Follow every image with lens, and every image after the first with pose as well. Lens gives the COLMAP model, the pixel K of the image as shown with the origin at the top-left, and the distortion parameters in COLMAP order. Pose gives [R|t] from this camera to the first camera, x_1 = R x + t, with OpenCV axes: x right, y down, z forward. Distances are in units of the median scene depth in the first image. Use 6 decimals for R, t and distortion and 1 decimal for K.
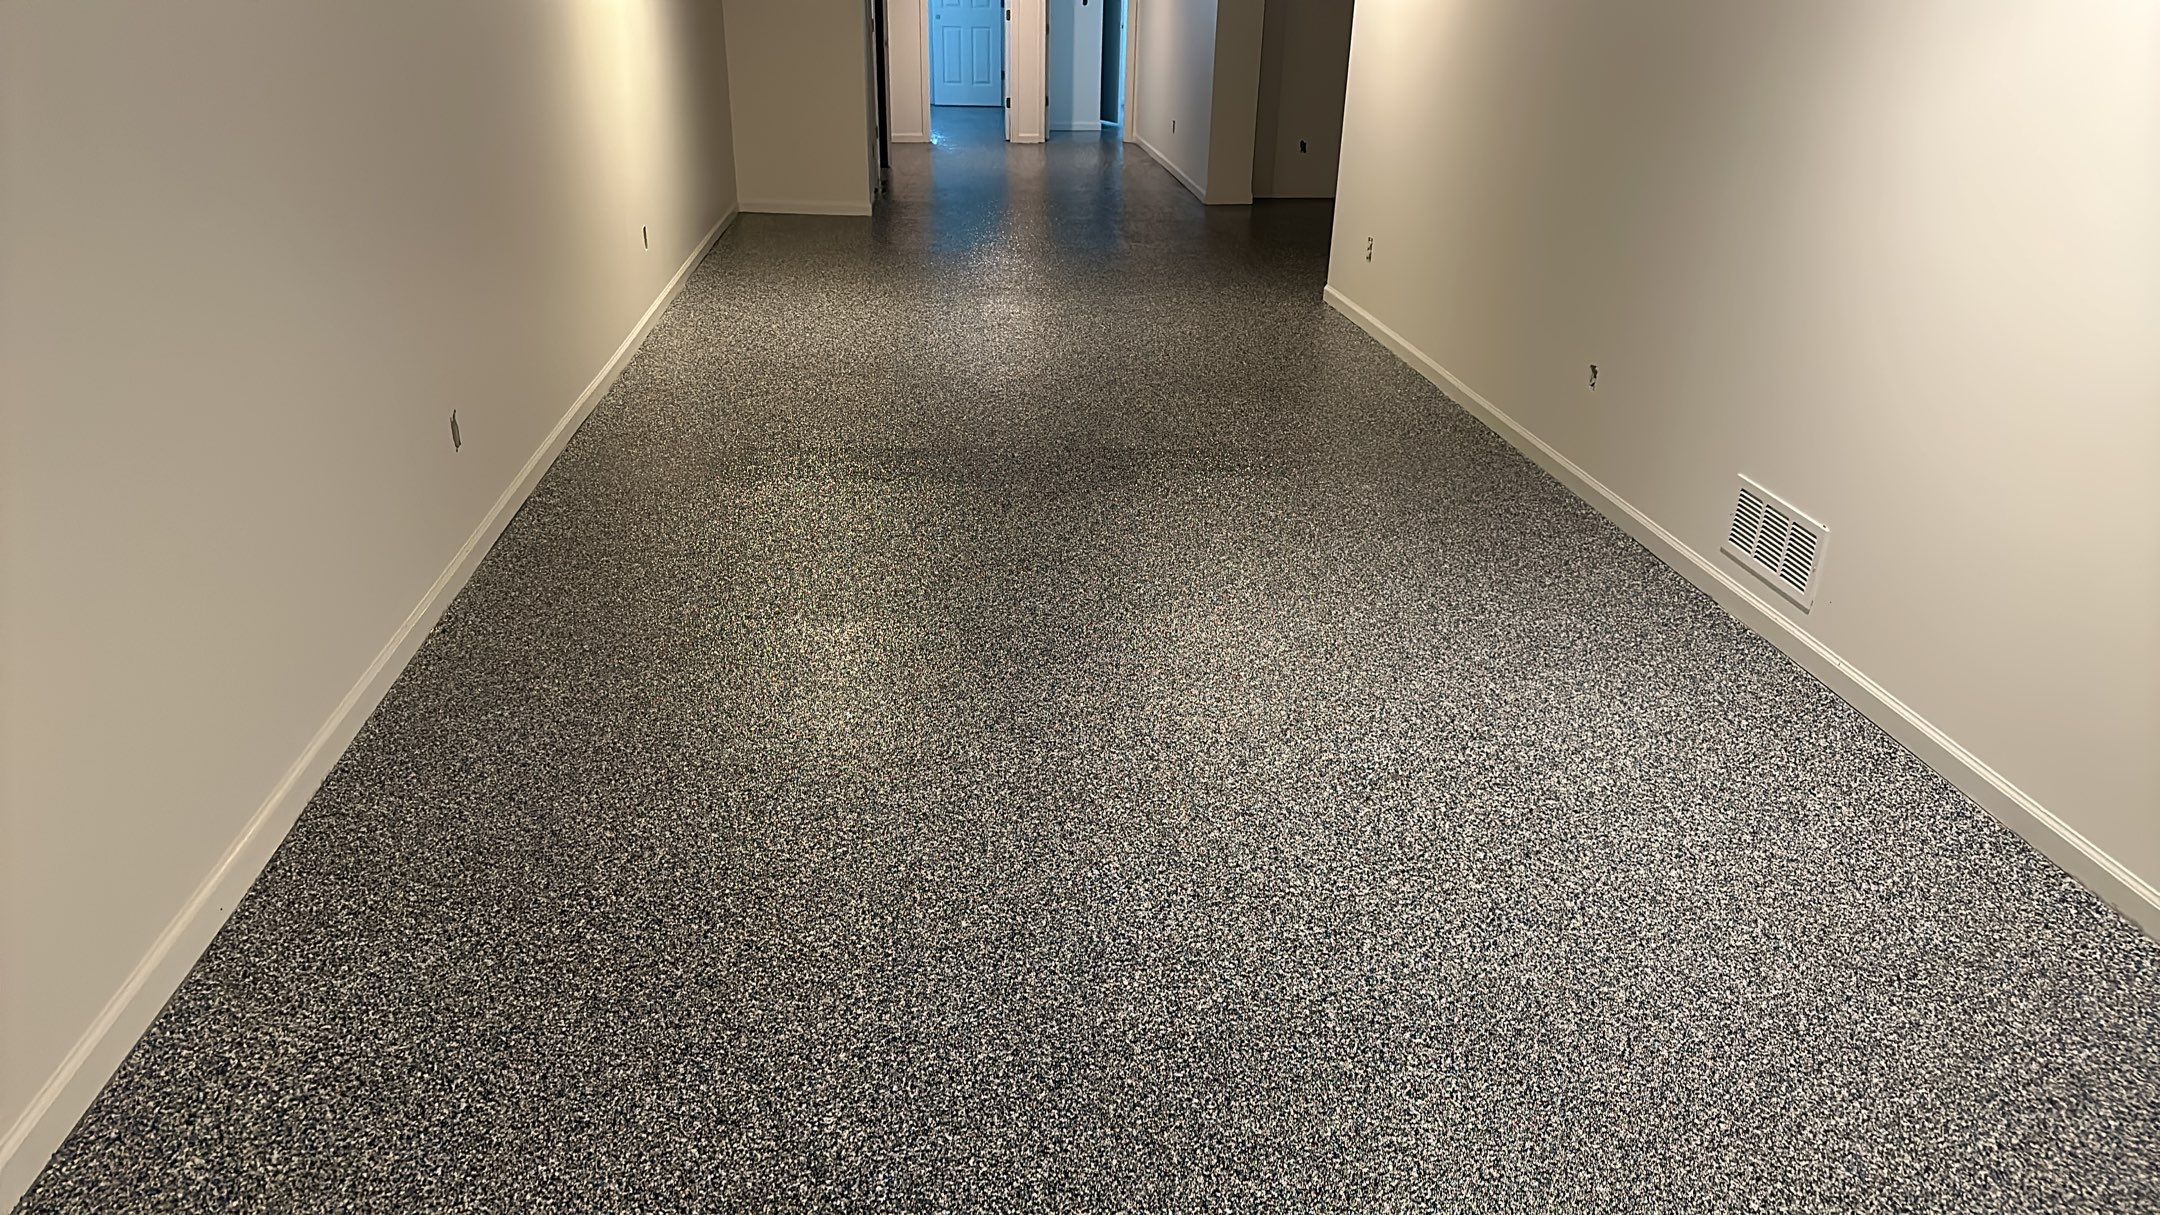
lens RADIAL K [[1424.5, 0, 1077.4], [0, 1424.5, 619.9], [0, 0, 1]] dist [0.044714, -0.054774]
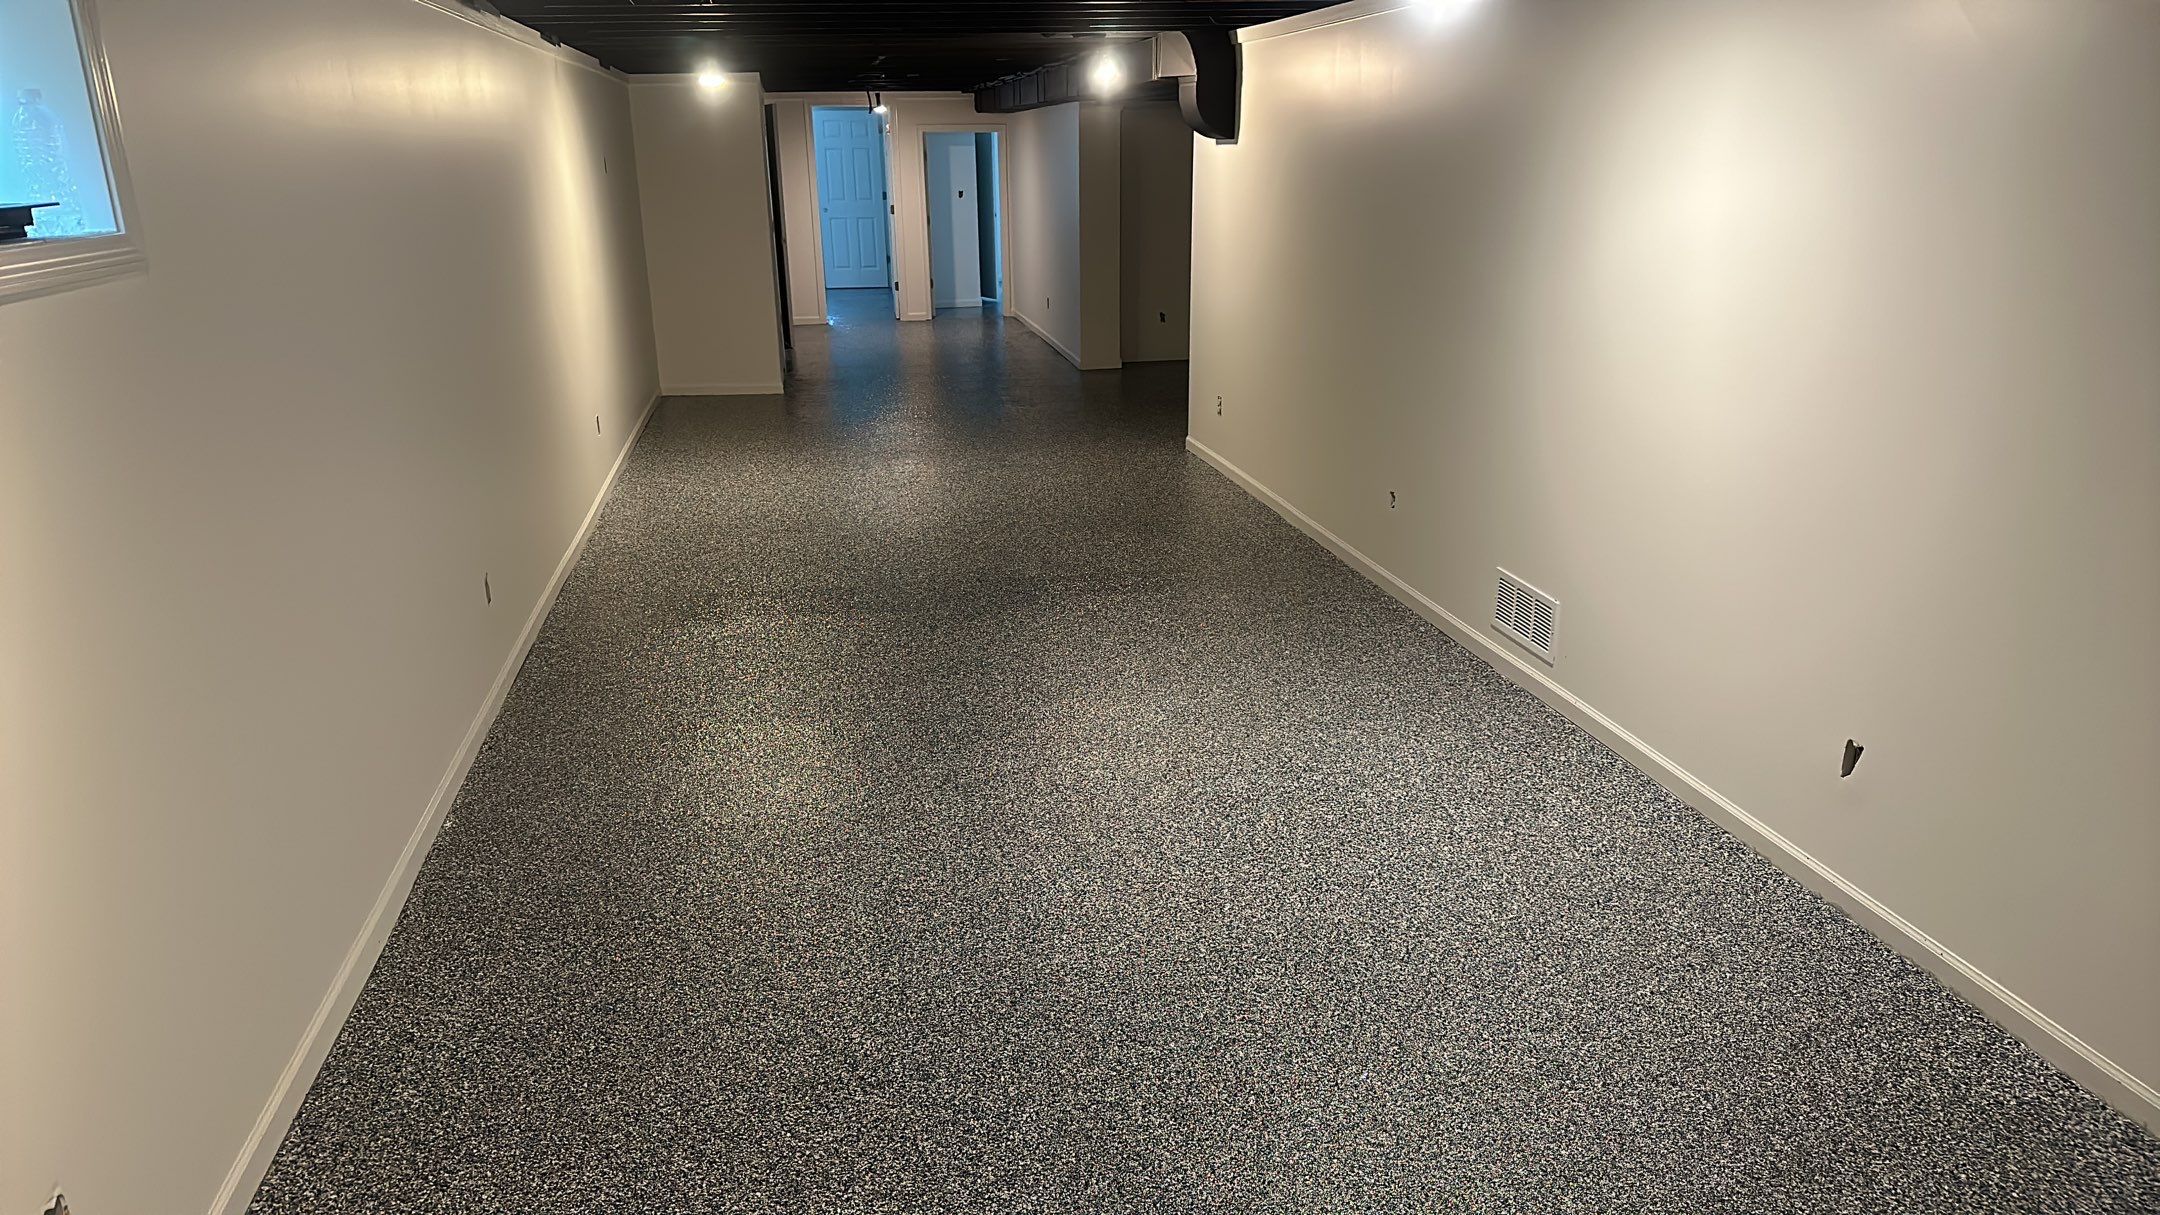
lens RADIAL K [[1424.5, 0, 1088.5], [0, 1424.5, 589.9], [0, 0, 1]] dist [0.044714, -0.054774]
pose [[0.994994, -0.057289, 0.081887, -0.022847], [0.066996, 0.990367, -0.121180, 0.066029], [-0.074156, 0.126059, 0.989247, -0.328182]]
